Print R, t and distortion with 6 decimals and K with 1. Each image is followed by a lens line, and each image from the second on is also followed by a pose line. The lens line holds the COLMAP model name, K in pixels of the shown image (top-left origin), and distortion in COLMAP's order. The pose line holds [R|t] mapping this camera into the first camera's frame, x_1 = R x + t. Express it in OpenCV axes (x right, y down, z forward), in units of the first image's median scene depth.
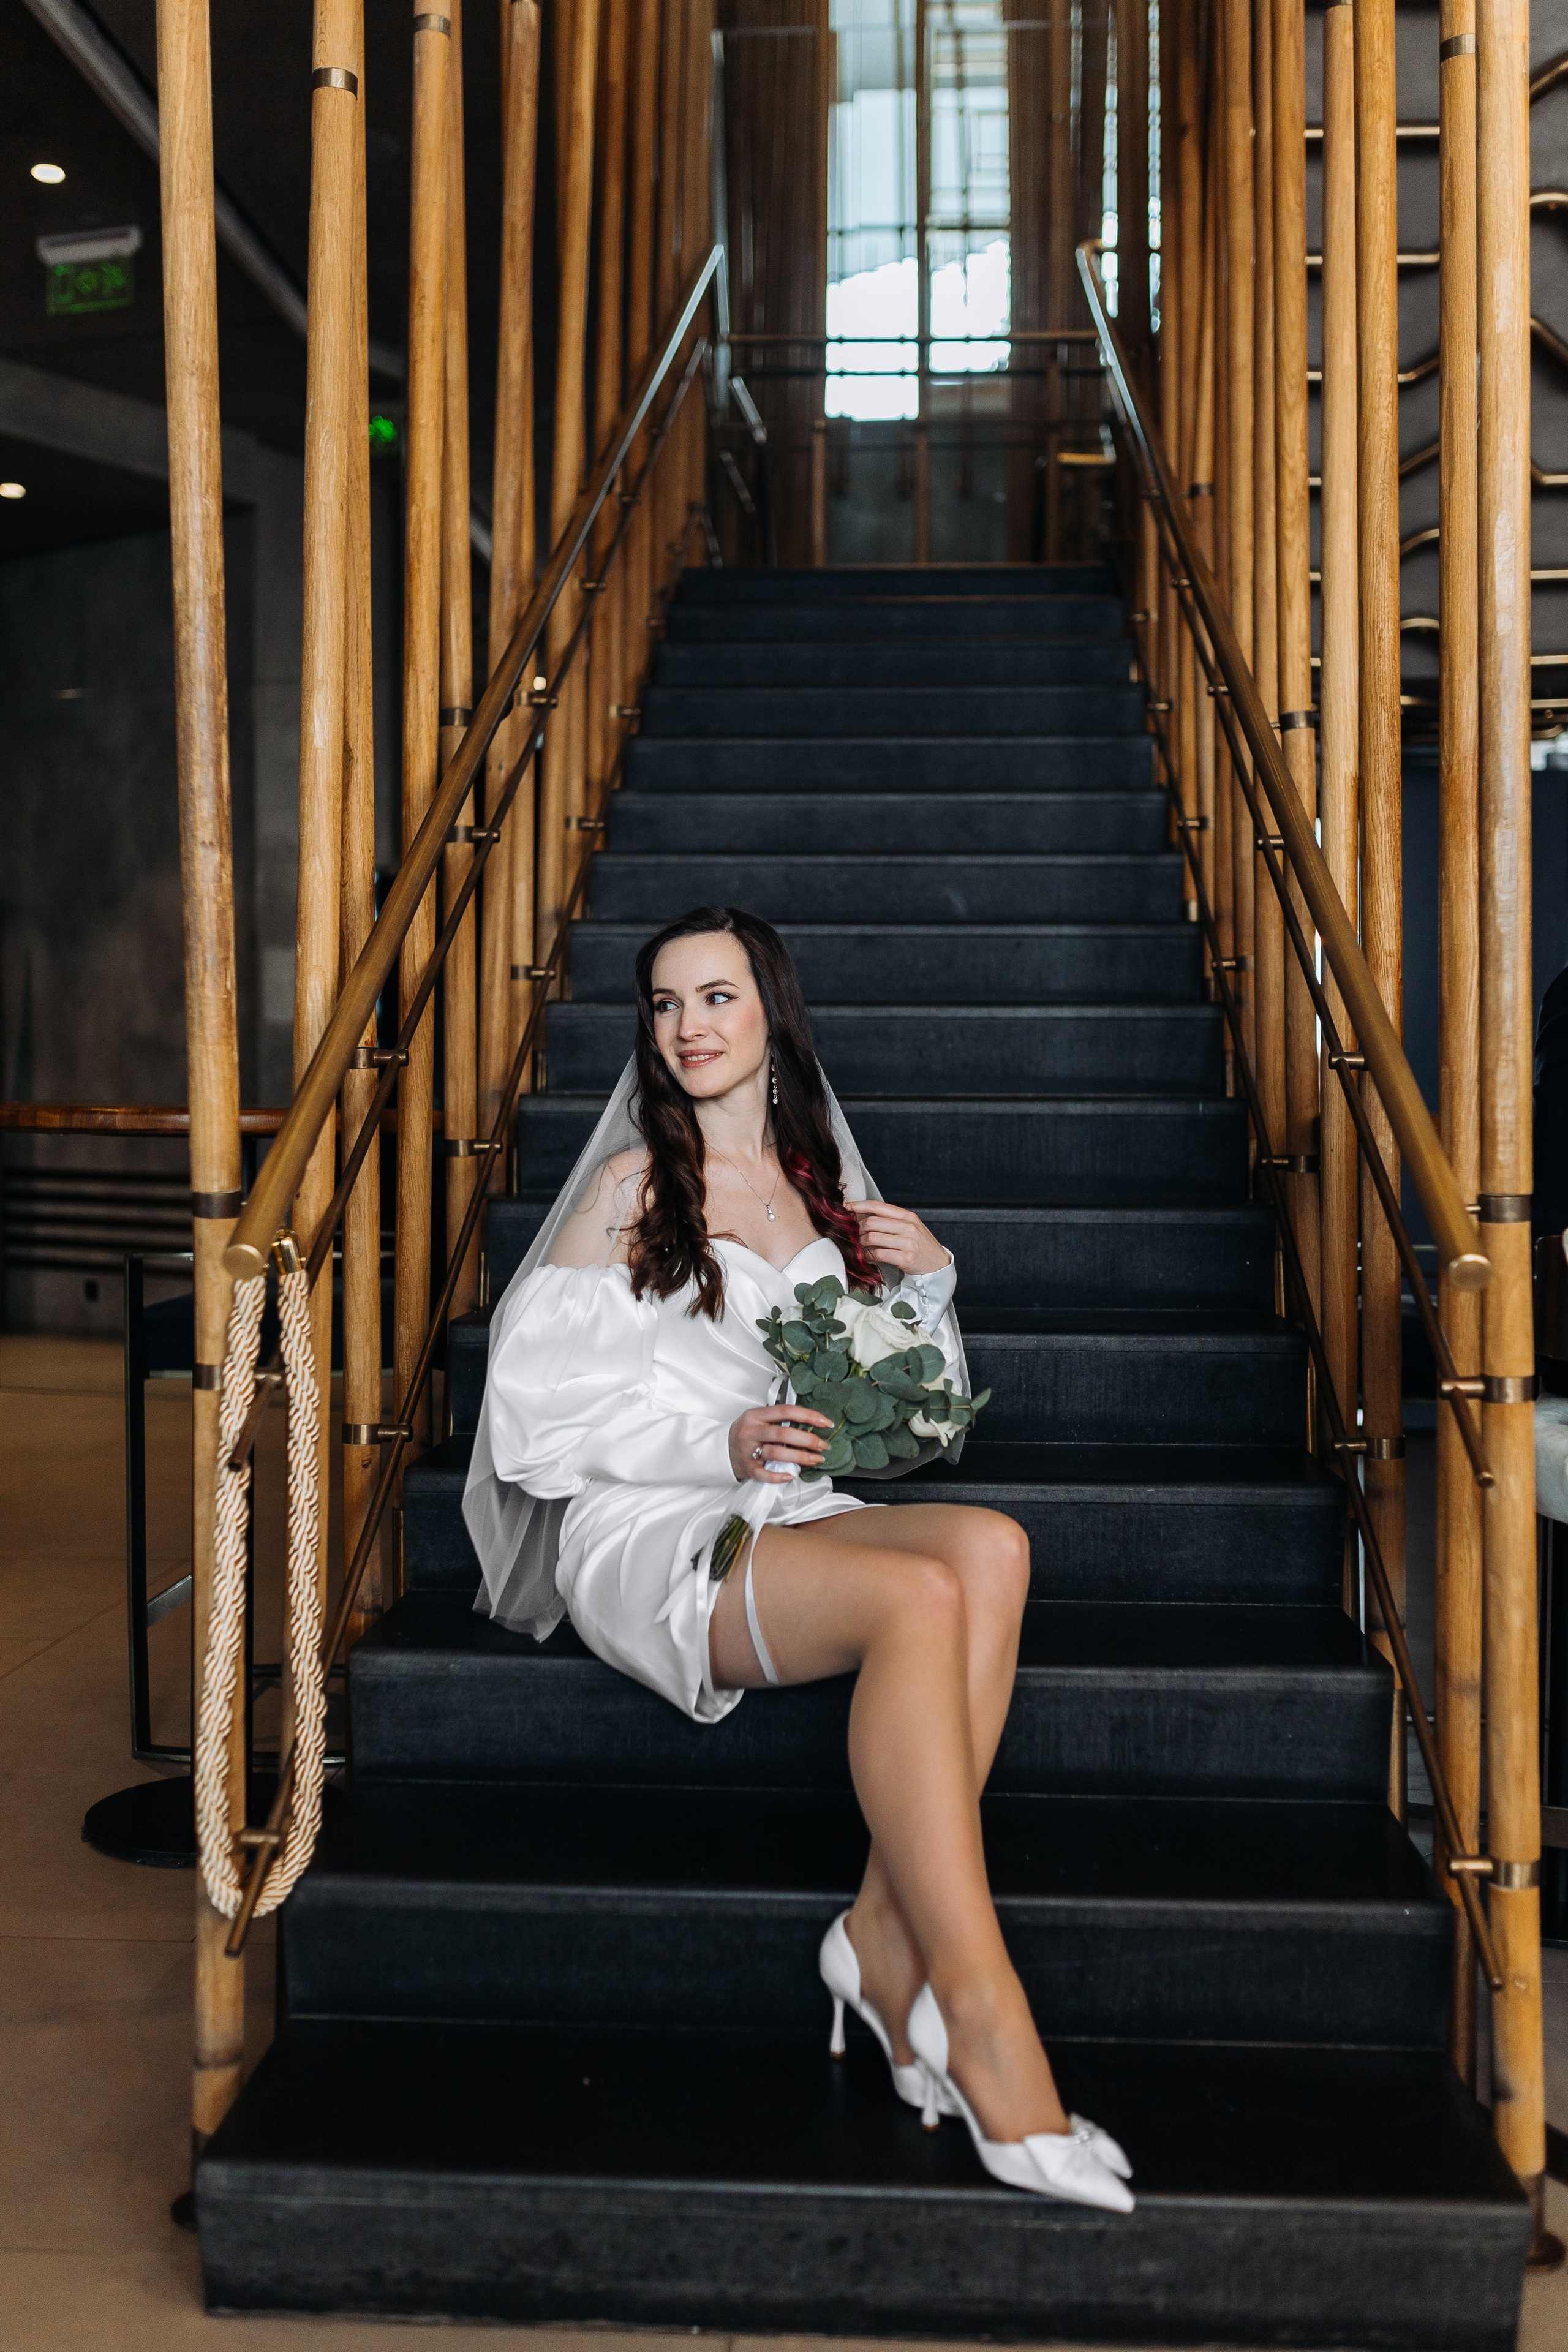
lens RADIAL K [[2287.0, 0, 785.5], [0, 2287.0, 1171.2], [0, 0, 1]] dist [-0.002465, 0.002298]
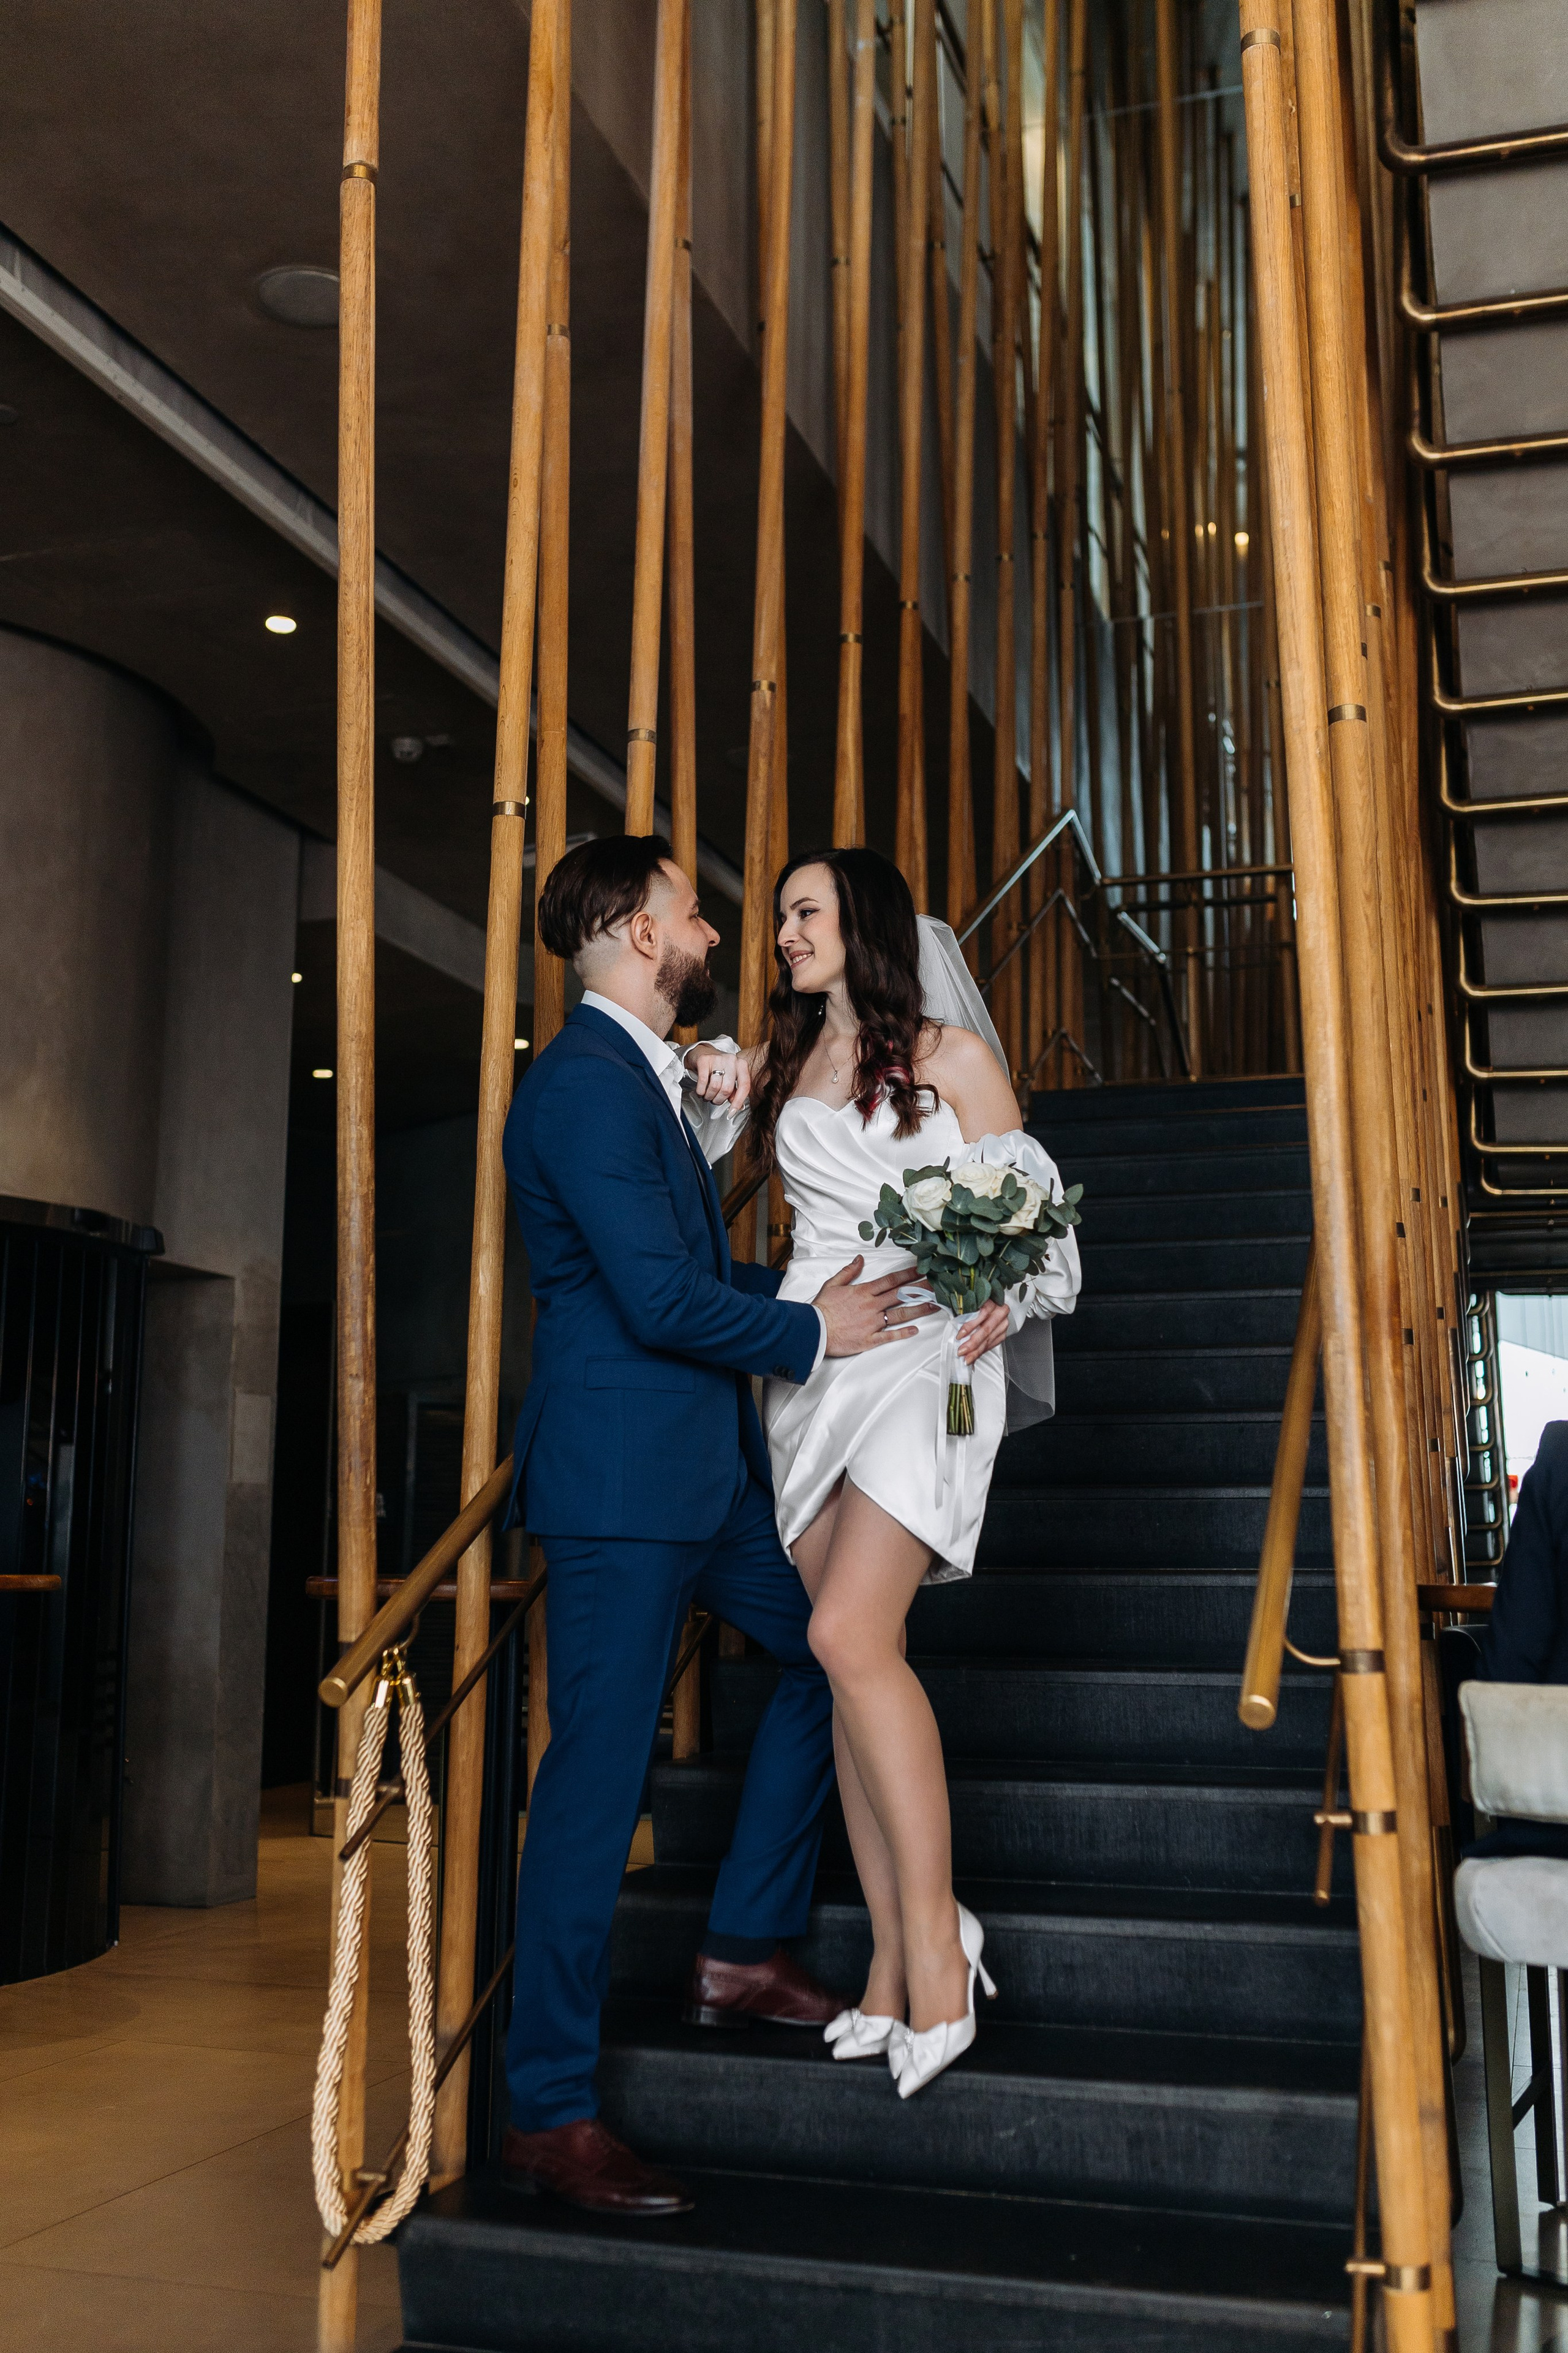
lens RADIAL K [[2300.5, 0, 784.0], [0, 2300.5, 1176.5], [0, 0, 1]] dist [-0.000706, 0.007794]
pose [[0.967685, -0.043535, -0.248375, 0.316001], [-0.008047, 0.979150, -0.202978, 0.013526], [0.252033, 0.198418, 0.947159, -0.226390]]
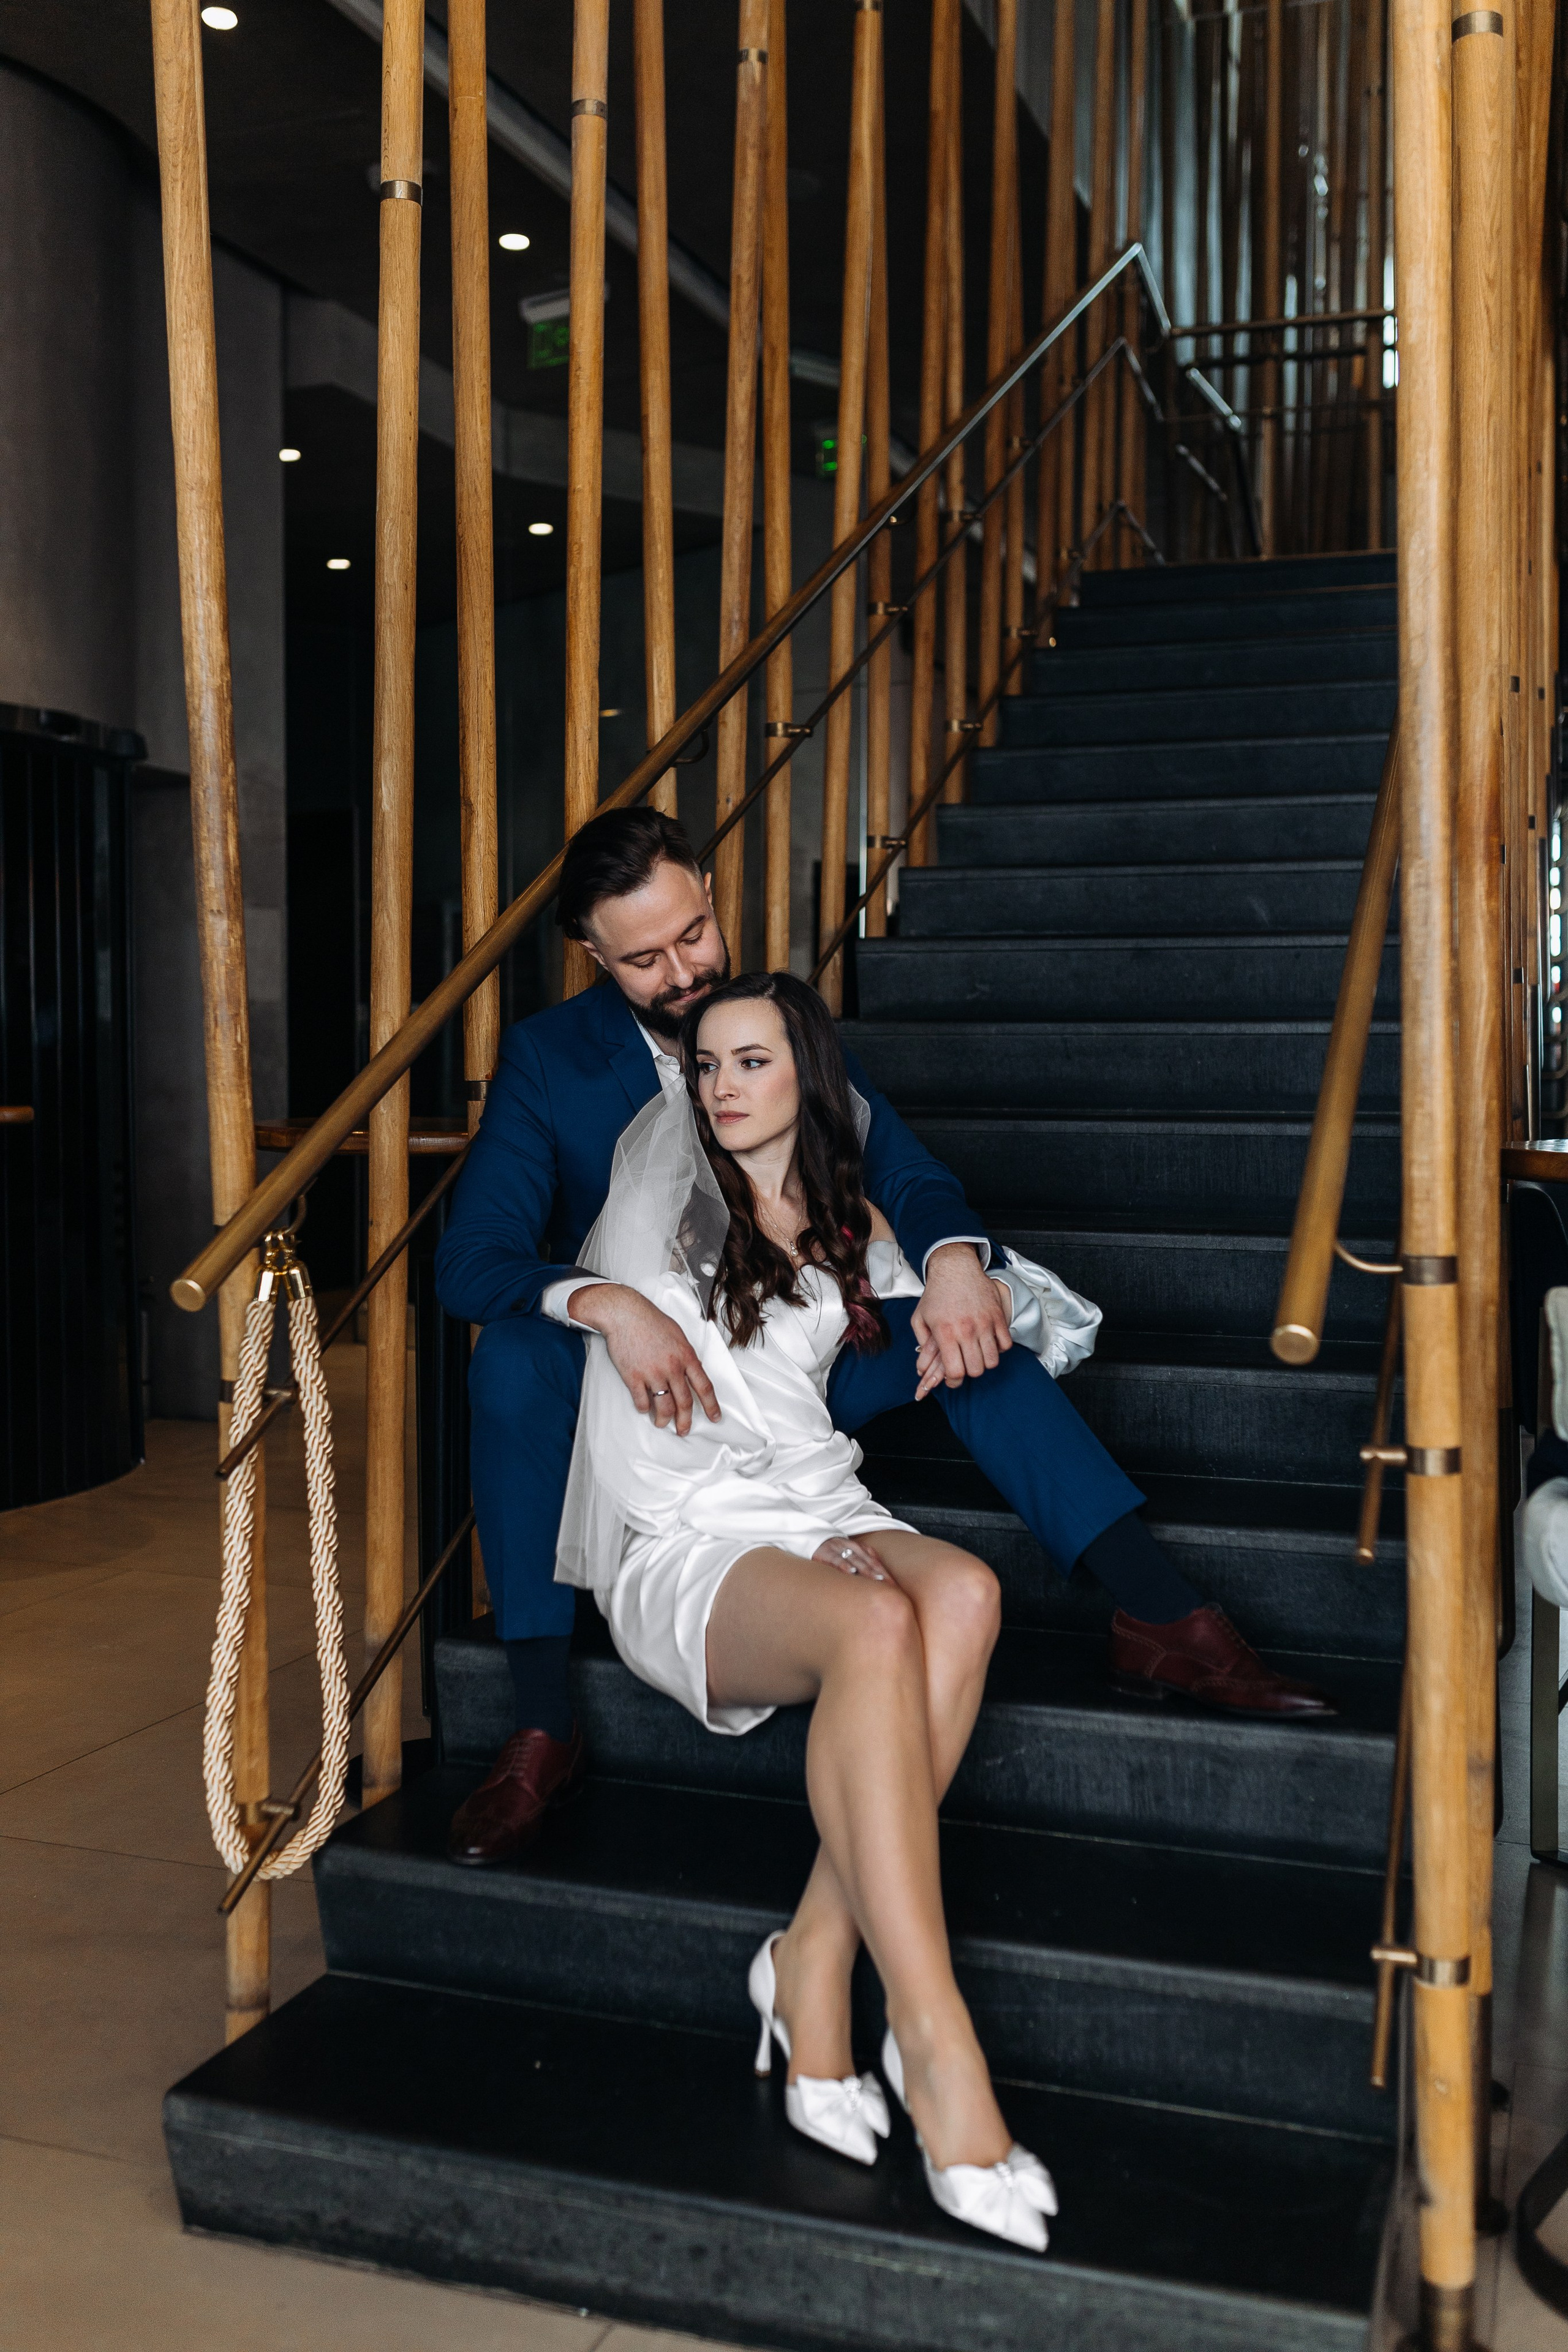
lens RADIAL K [[2247.7, 0, 779.2], [0, 2247.7, 1176.6], [0, 0, 1]] dist [-0.003778, 0.006249]
pose [[0.958941, 0.012916, -0.283311, 0.304463], [-0.009020, 0.999846, 0.015051, -0.032304], [0.283461, -0.011877, 0.958910, 0.030861]]
